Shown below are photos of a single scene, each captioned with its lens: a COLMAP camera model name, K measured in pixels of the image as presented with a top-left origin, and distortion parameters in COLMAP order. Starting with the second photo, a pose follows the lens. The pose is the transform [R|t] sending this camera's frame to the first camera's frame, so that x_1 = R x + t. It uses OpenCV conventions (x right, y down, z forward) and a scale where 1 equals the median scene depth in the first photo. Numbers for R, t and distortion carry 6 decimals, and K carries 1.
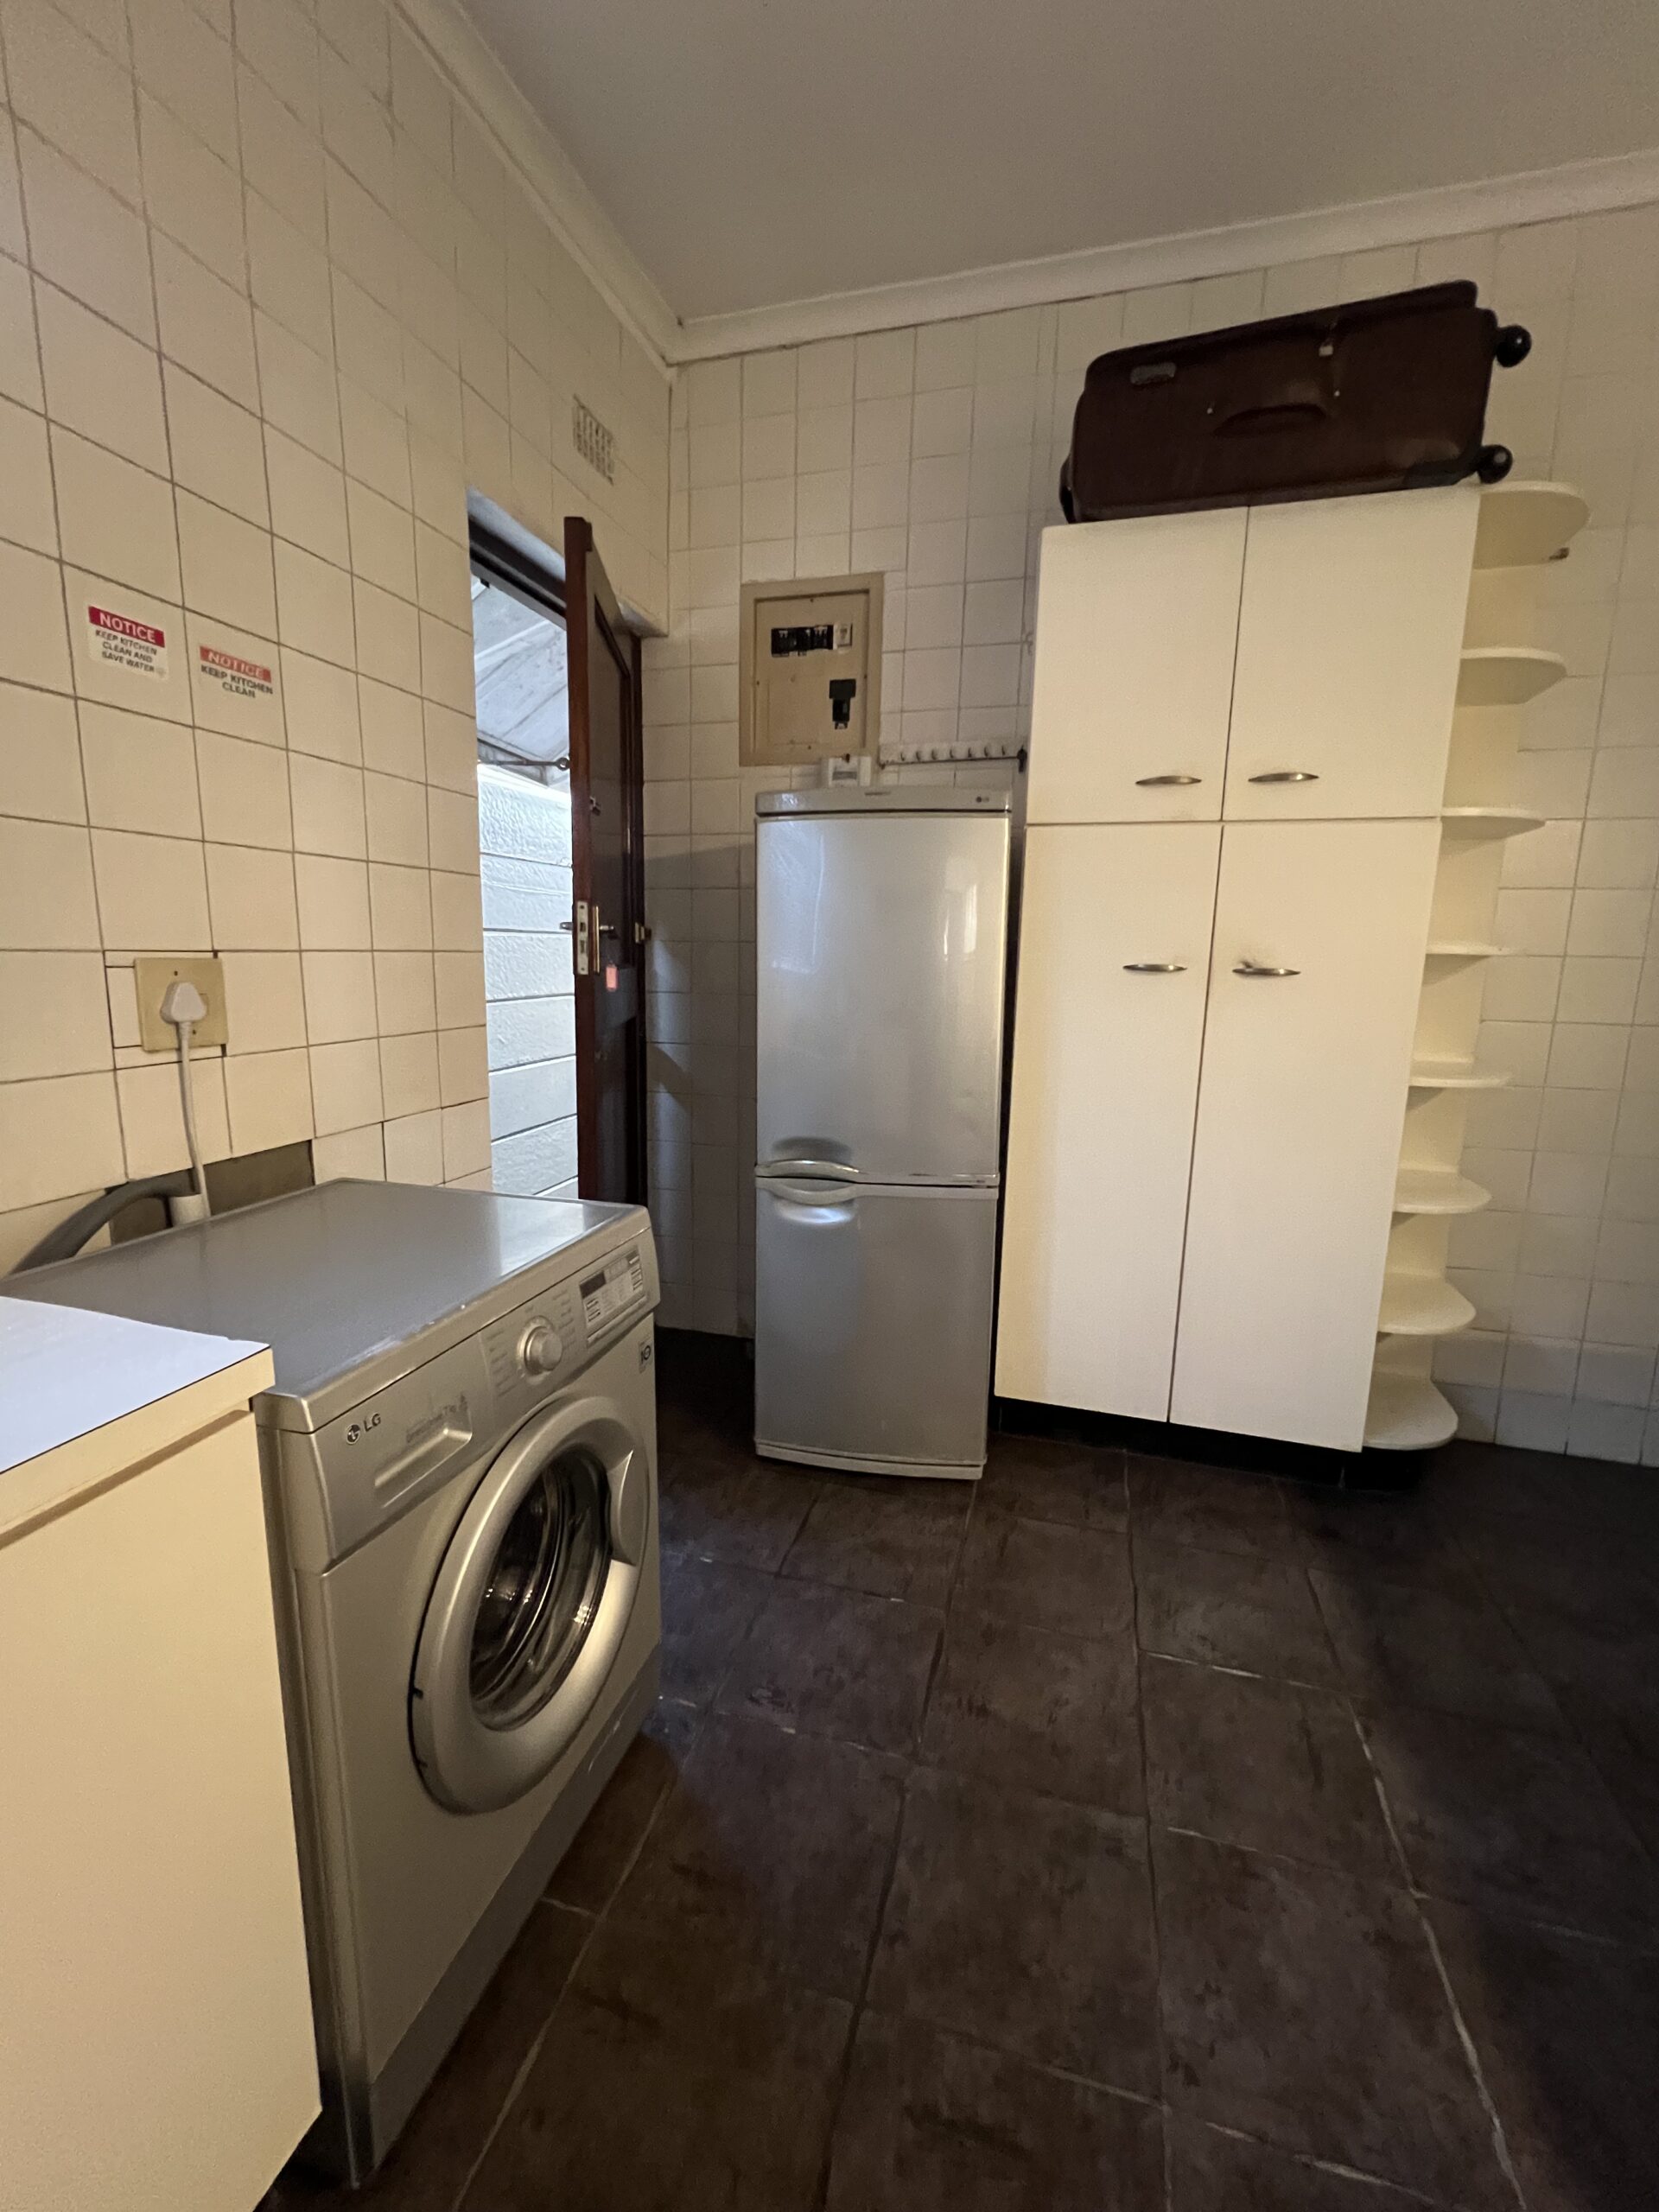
lens RADIAL K [[886.8, 0, 838.7], [0, 886.8, 1098.8], [0, 0, 1]] dist [-0.007154, 0.000293]
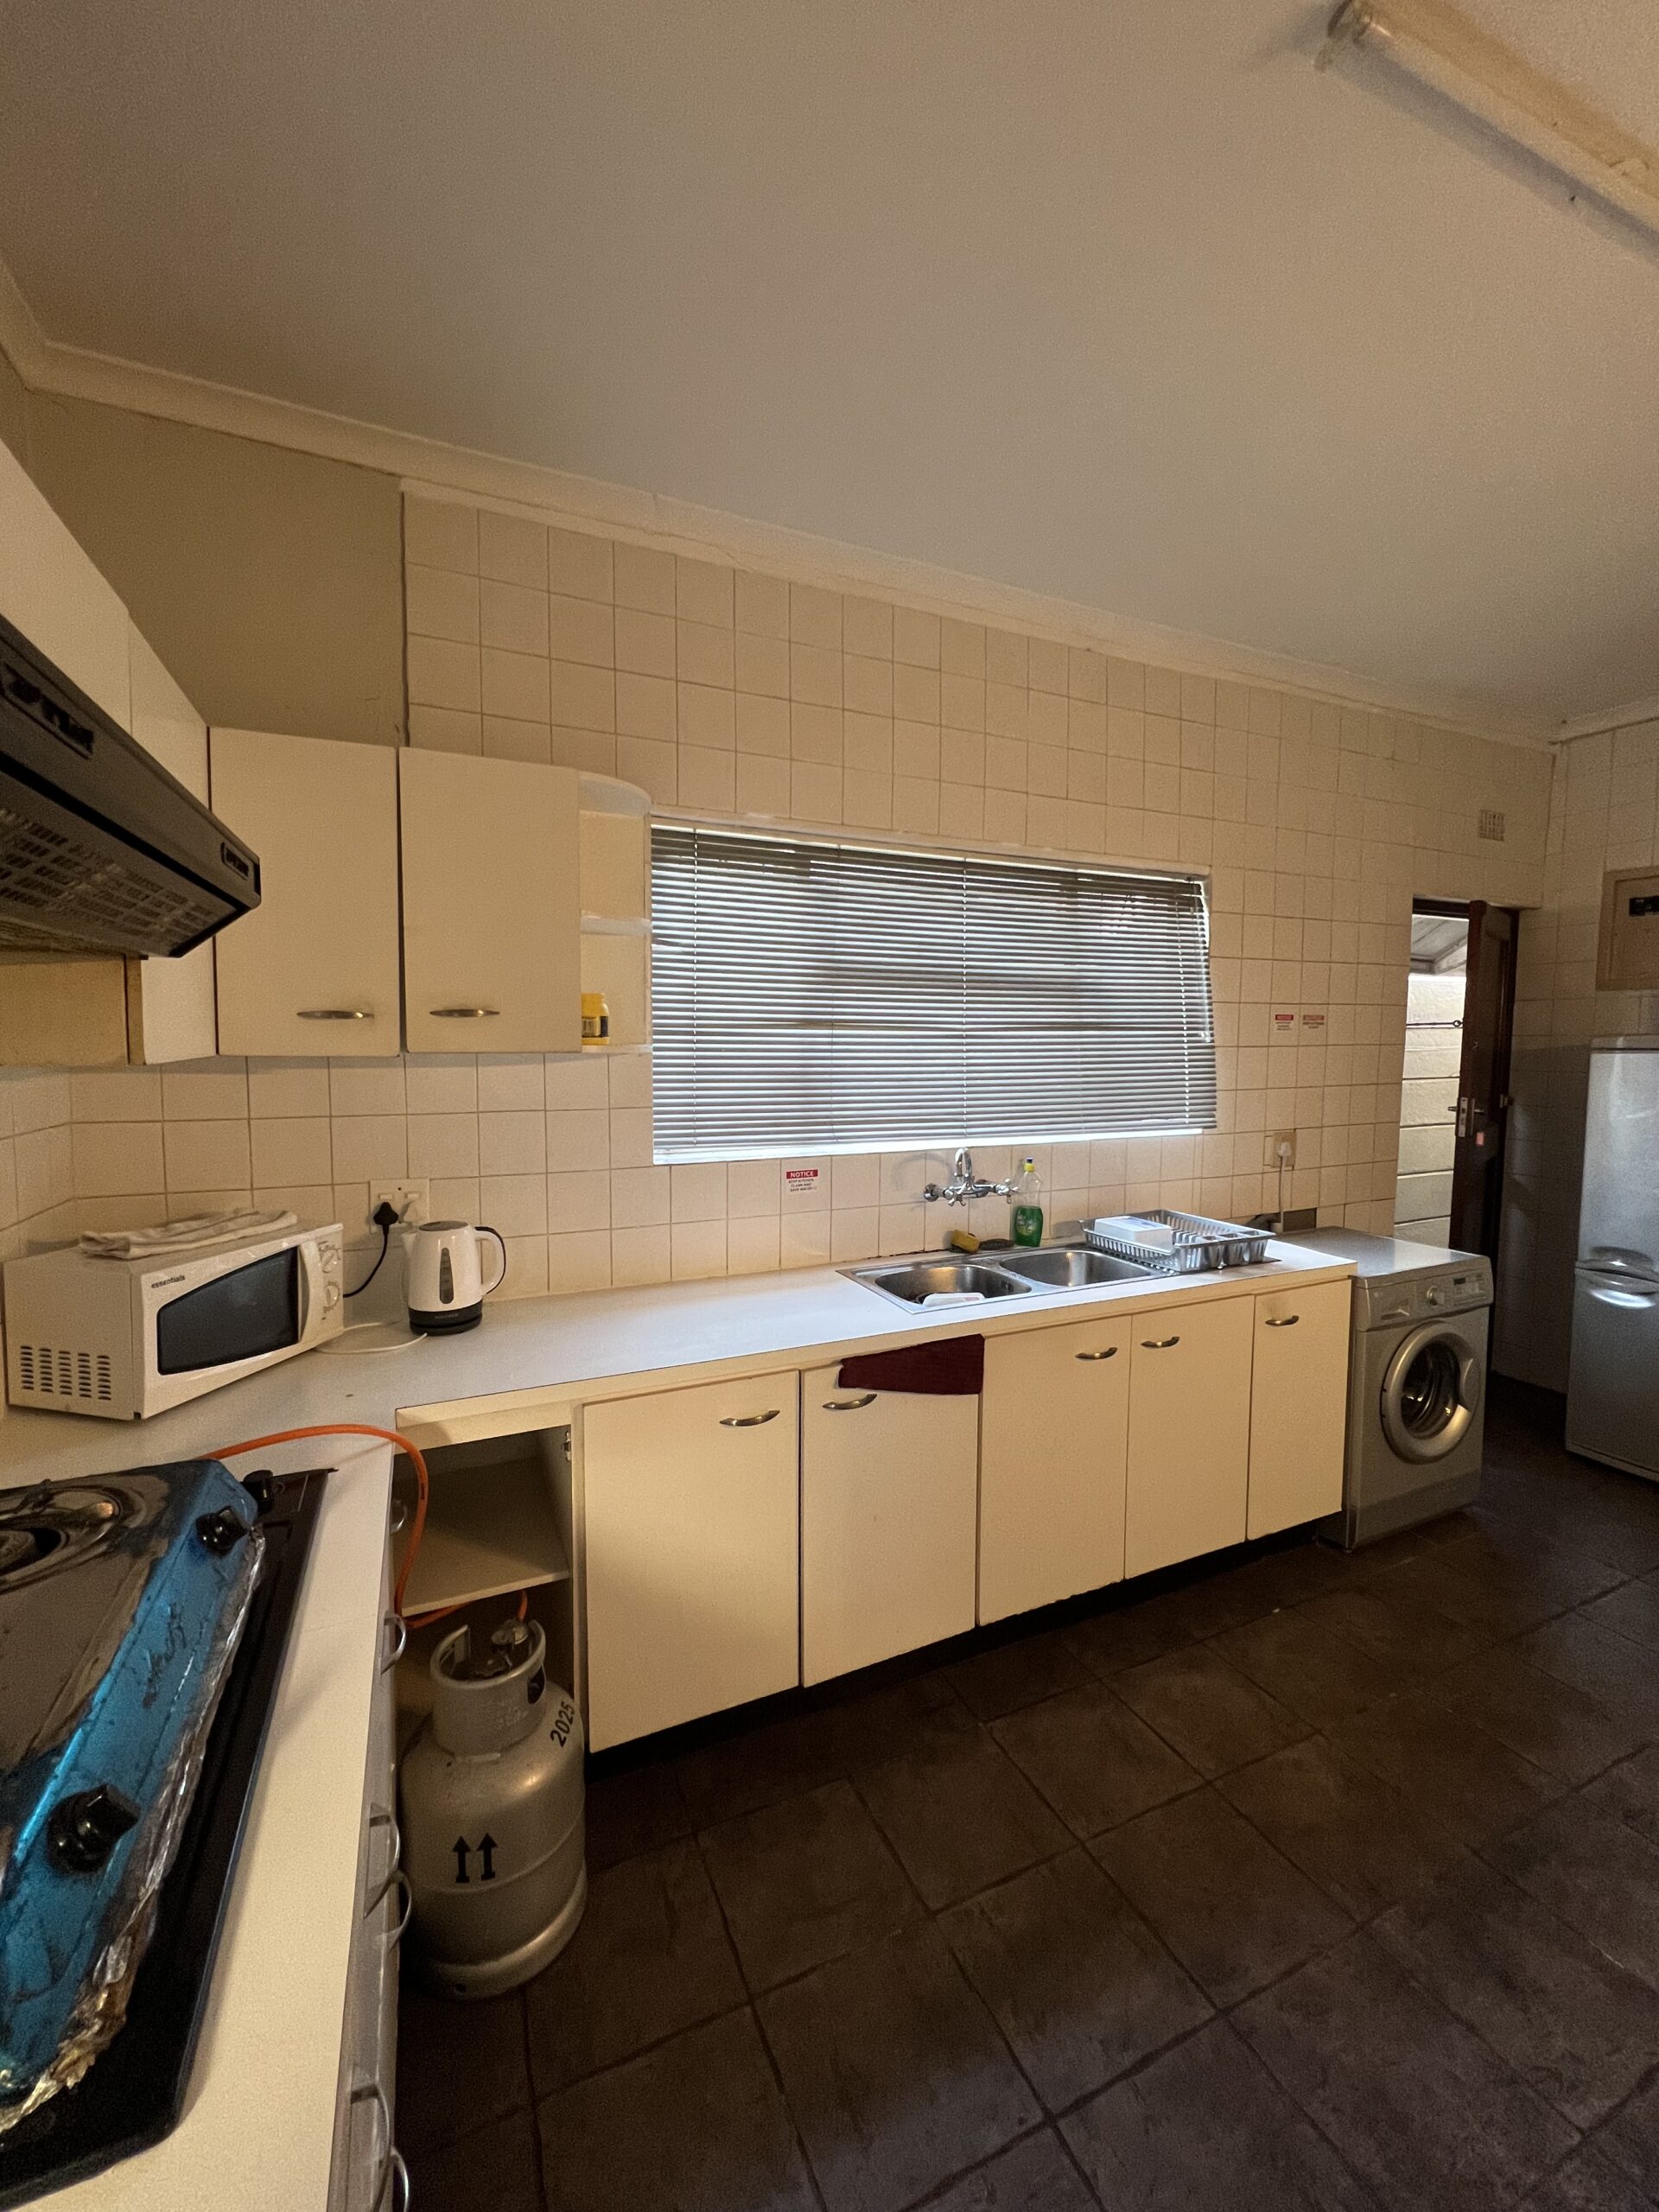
lens RADIAL K [[886.8, 0, 838.7], [0, 886.8, 1098.8], [0, 0, 1]] dist [-0.007154, 0.000293]
pose [[0.640357, 0.042427, -0.766905, 0.276313], [-0.110980, 0.993106, -0.037726, -0.007075], [0.760018, 0.109269, 0.640651, -1.124880]]
